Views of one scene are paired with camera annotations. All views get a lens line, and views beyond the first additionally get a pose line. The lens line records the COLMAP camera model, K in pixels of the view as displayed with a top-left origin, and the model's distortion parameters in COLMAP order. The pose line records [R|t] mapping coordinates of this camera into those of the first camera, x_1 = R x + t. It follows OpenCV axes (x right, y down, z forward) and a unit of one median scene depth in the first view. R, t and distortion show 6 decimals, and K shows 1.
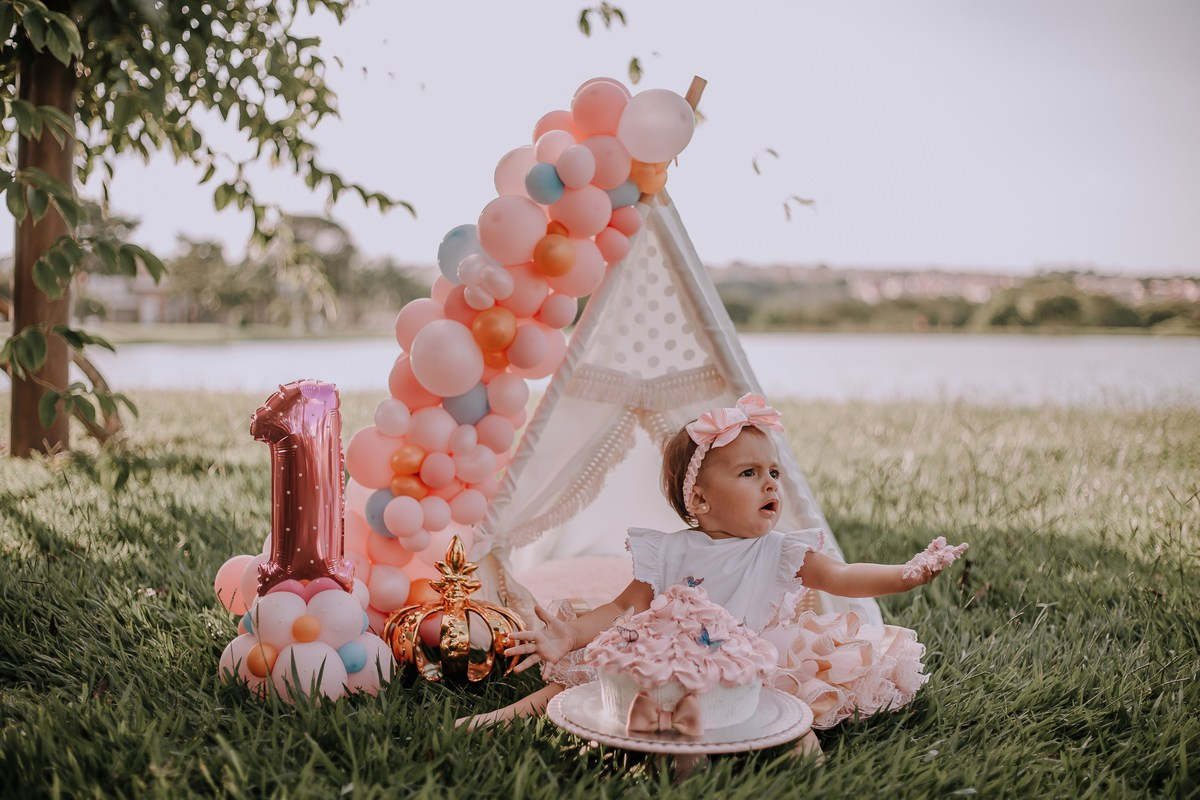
lens RADIAL K [[1687.1, 0, 644.4], [0, 1687.1, 401.5], [0, 0, 1]] dist [-0.087678, -0.002901]
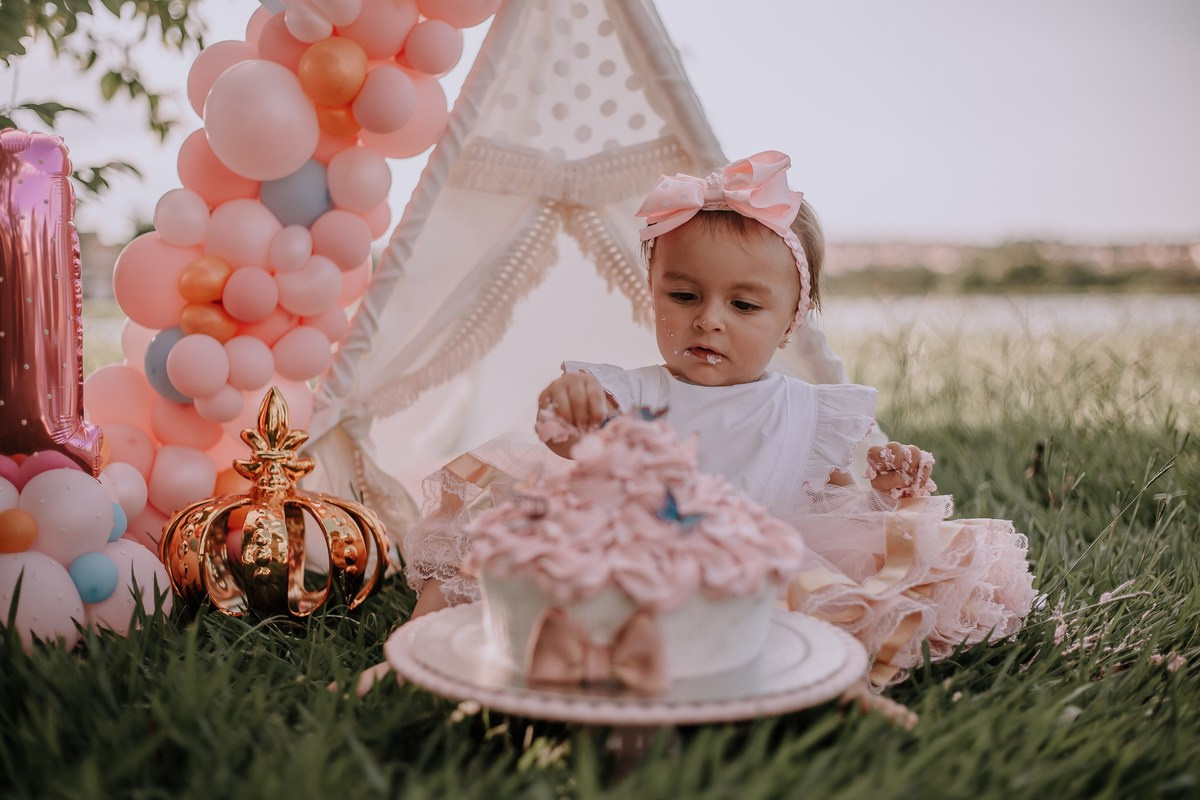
lens RADIAL K [[1698.6, 0, 600.0], [0, 1698.6, 400.0], [0, 0, 1]] dist [-0.090354, -0.009743]
pose [[0.999784, -0.020442, -0.003618, 0.012740], [0.020487, 0.999707, 0.012879, 0.075027], [0.003354, -0.012951, 0.999911, 0.348477]]
